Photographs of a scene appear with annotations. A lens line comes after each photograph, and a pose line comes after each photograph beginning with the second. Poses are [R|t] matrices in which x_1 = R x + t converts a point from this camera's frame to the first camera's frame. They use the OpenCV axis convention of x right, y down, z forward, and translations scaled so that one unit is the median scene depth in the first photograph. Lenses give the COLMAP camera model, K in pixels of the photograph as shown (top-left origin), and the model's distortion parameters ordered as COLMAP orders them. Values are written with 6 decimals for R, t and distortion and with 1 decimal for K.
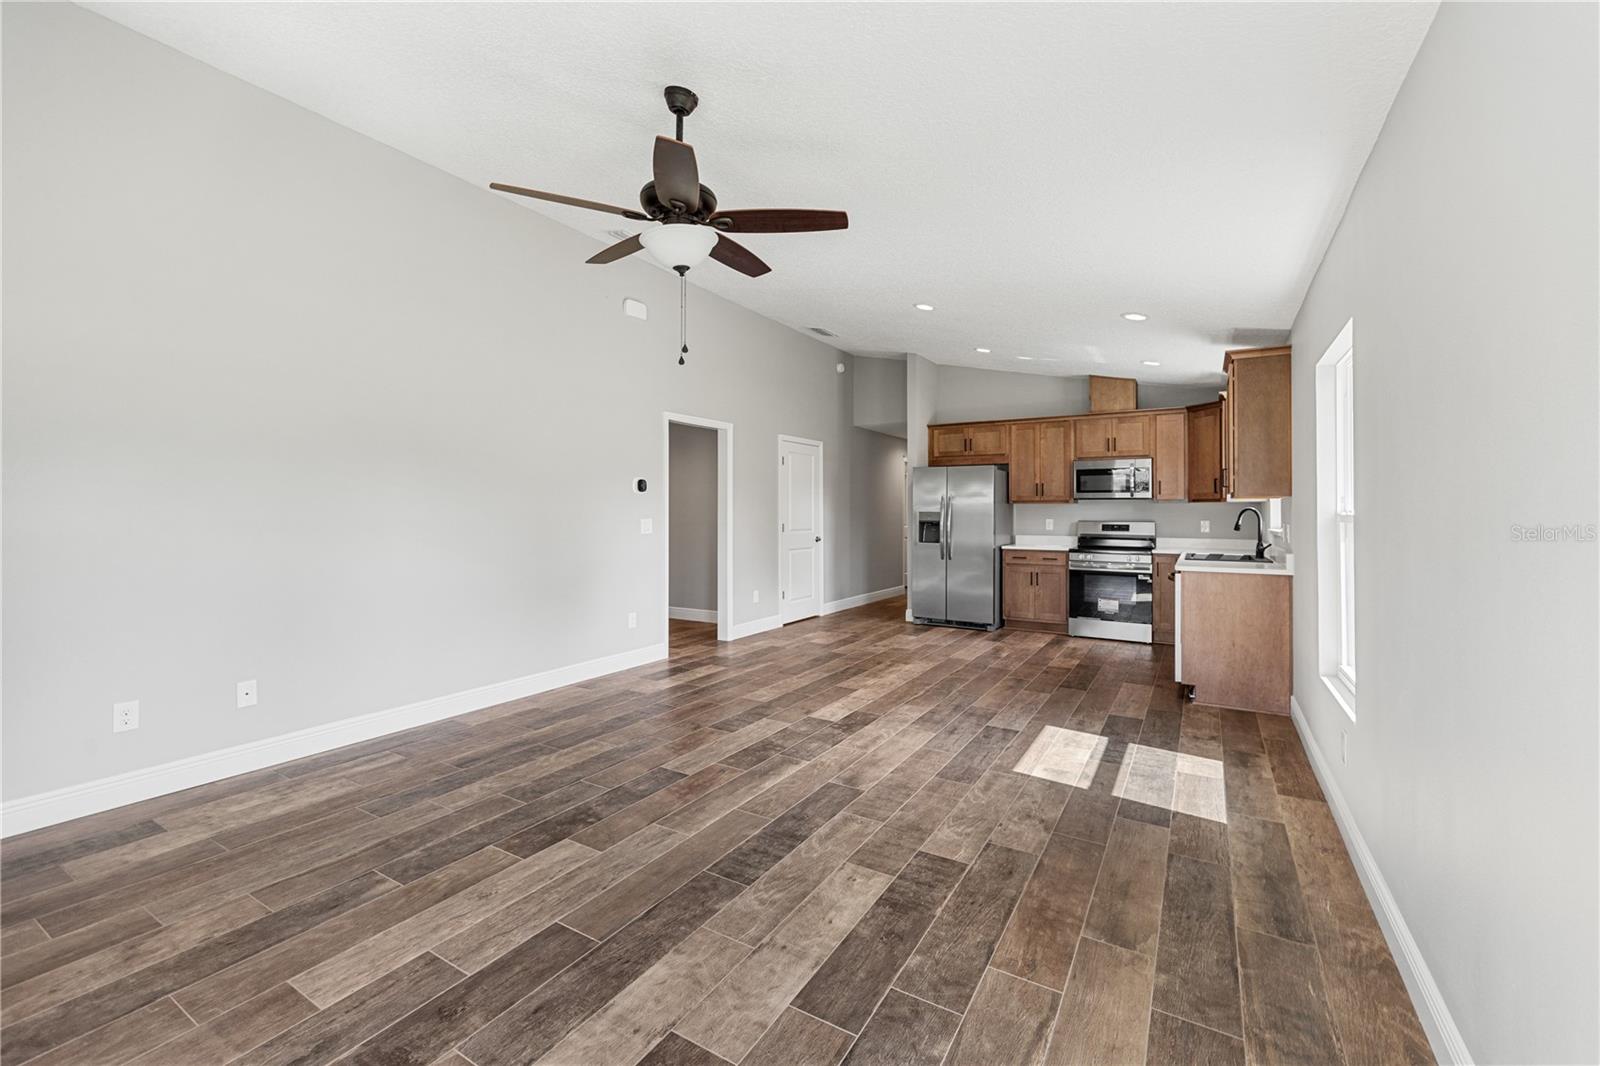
lens RADIAL K [[651.1, 0, 821.4], [0, 651.1, 515.1], [0, 0, 1]] dist [-0.000403, -0.000021]
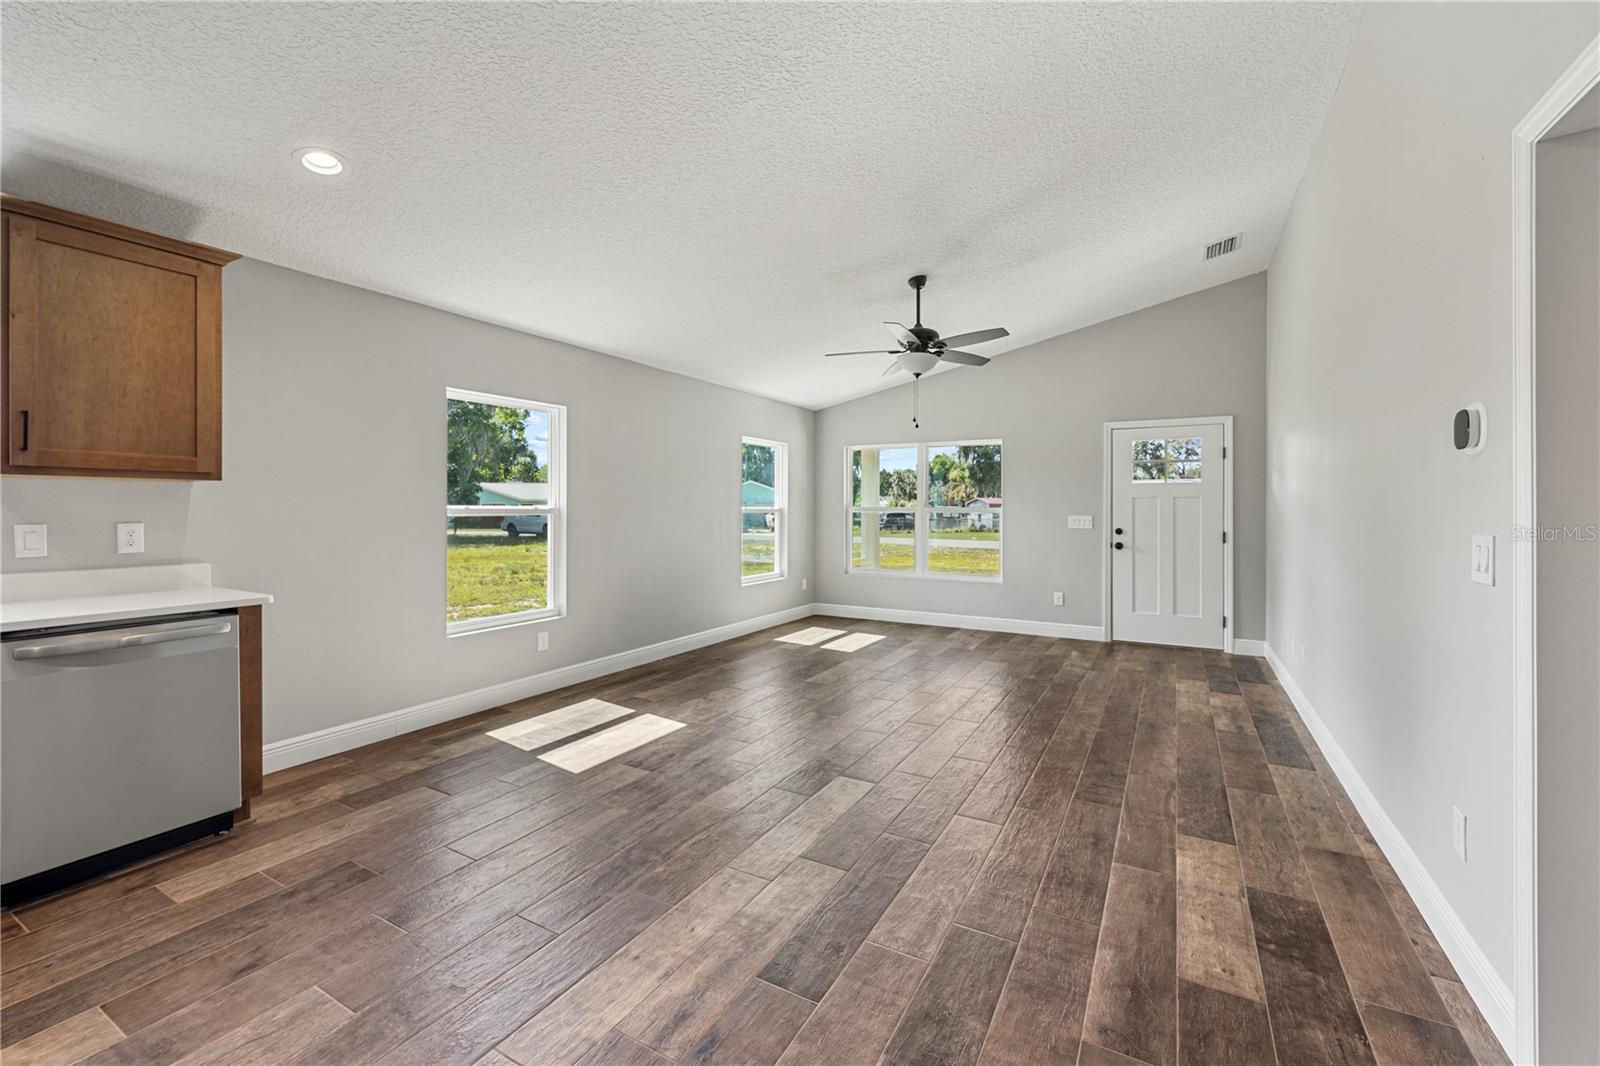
lens RADIAL K [[651.1, 0, 818.5], [0, 651.1, 514.6], [0, 0, 1]] dist [-0.000403, -0.000021]
pose [[-0.999614, -0.004593, -0.027397, 0.071295], [-0.004920, 0.999917, 0.011899, -0.006517], [0.027340, 0.012029, -0.999554, 1.827330]]
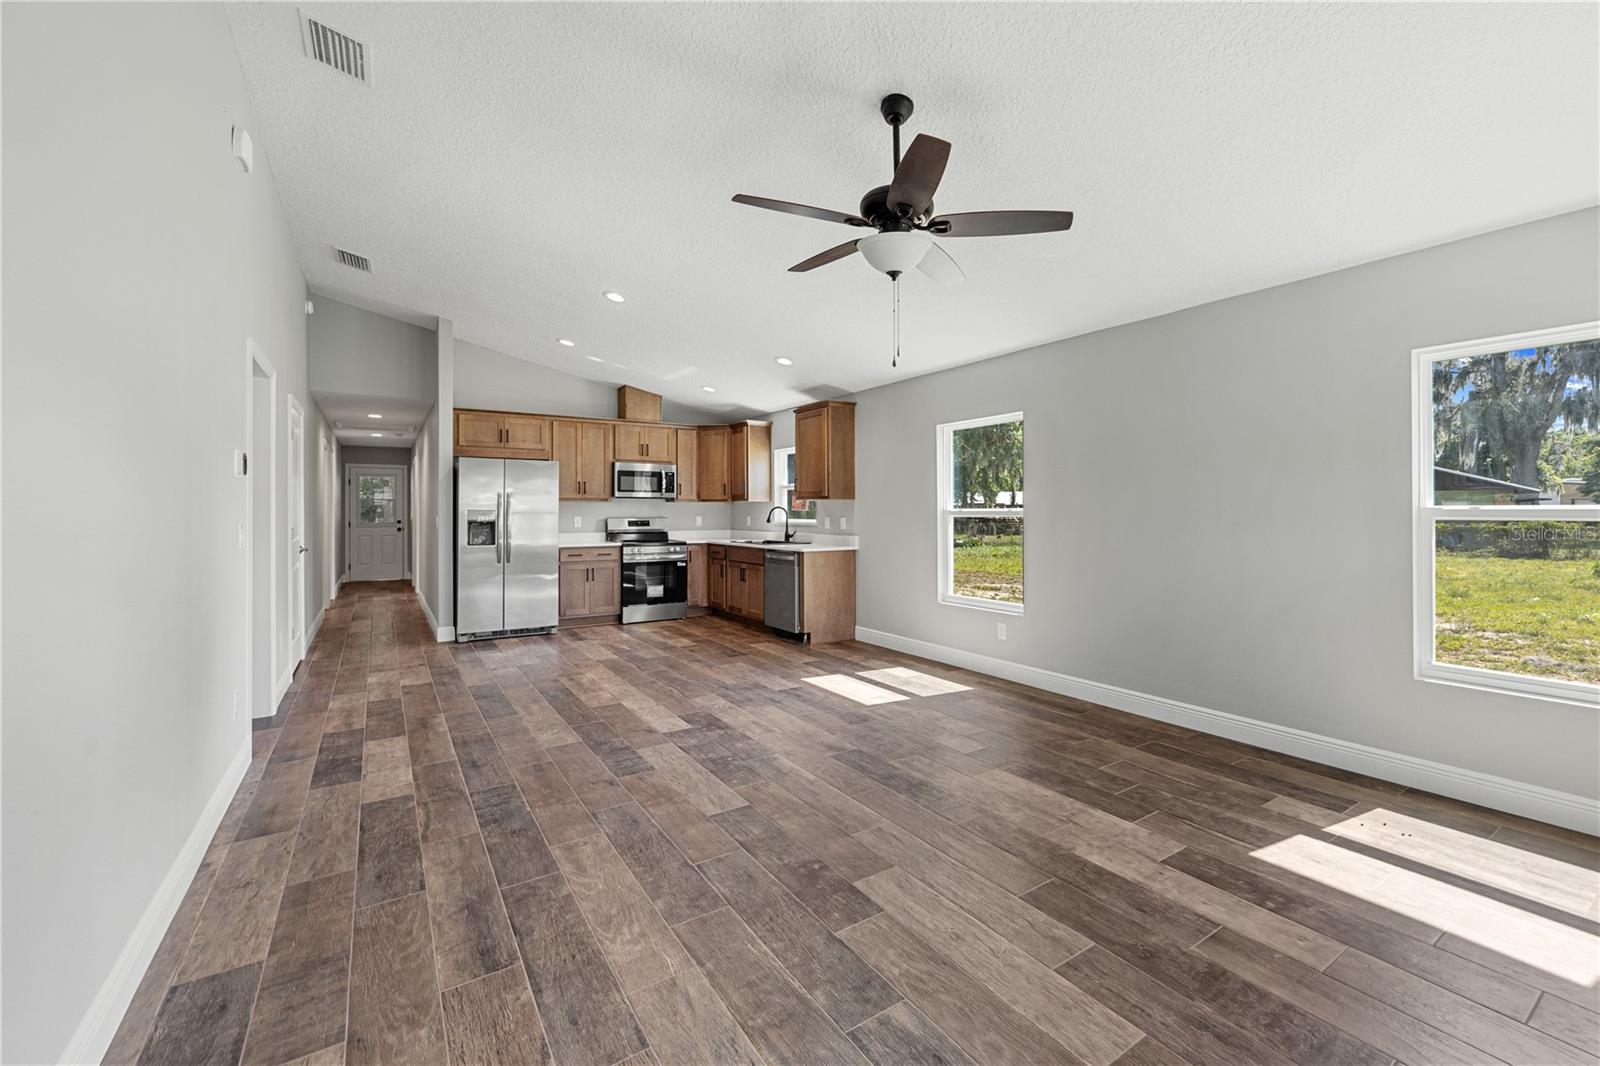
lens RADIAL K [[651.1, 0, 799.6], [0, 651.1, 509.2], [0, 0, 1]] dist [-0.000403, -0.000021]
pose [[0.451205, -0.000403, 0.892420, -0.786273], [0.005423, 0.999983, -0.002291, -0.002025], [-0.892404, 0.005873, 0.451199, 0.435231]]
